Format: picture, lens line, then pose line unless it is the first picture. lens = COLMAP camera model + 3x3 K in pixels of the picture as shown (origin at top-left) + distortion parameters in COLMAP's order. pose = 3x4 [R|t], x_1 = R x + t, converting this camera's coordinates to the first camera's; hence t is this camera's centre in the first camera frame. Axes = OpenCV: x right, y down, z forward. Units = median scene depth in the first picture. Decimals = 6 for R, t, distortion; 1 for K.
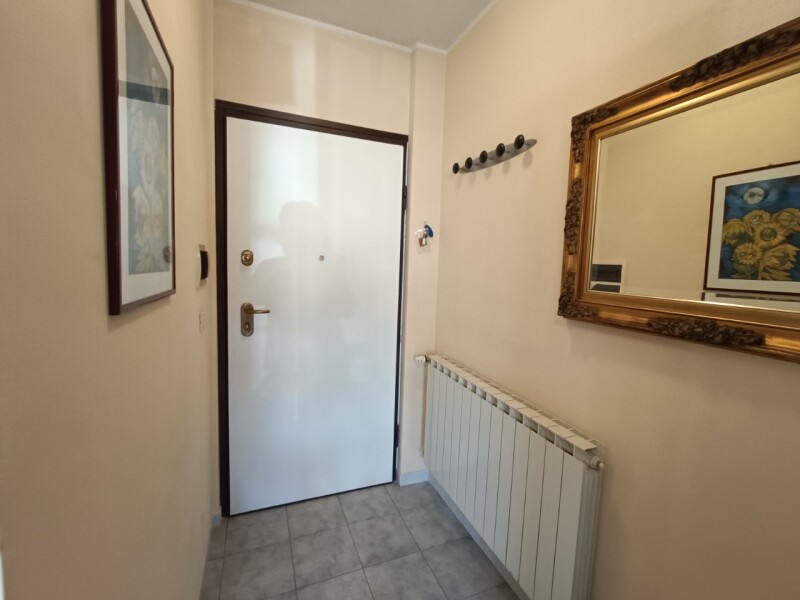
lens RADIAL K [[357.4, 0, 399.0], [0, 357.4, 297.0], [0, 0, 1]] dist [0.003126, 0.000034]
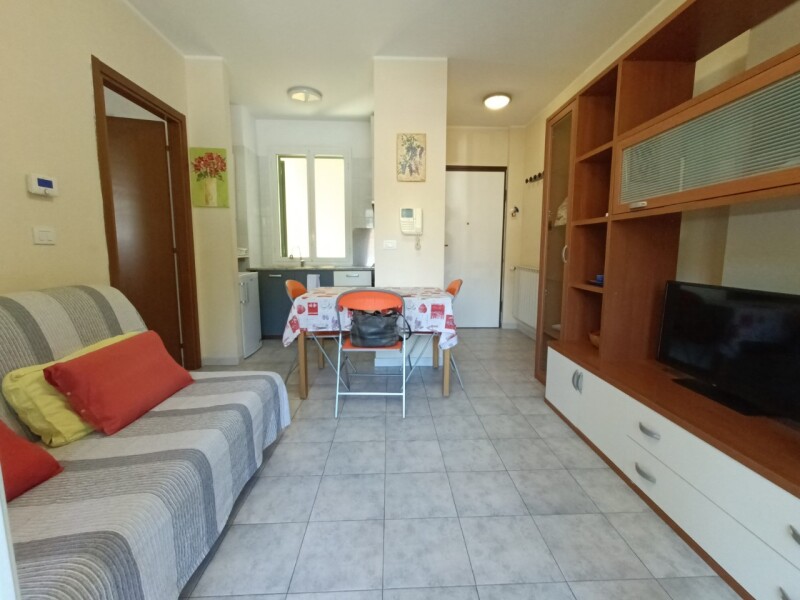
lens RADIAL K [[357.4, 0, 403.1], [0, 357.4, 302.0], [0, 0, 1]] dist [0.003126, 0.000034]
pose [[0.939434, 0.015303, -0.342389, 0.192812], [-0.001025, 0.999124, 0.041844, 0.295004], [0.342730, -0.038959, 0.938626, -1.333956]]
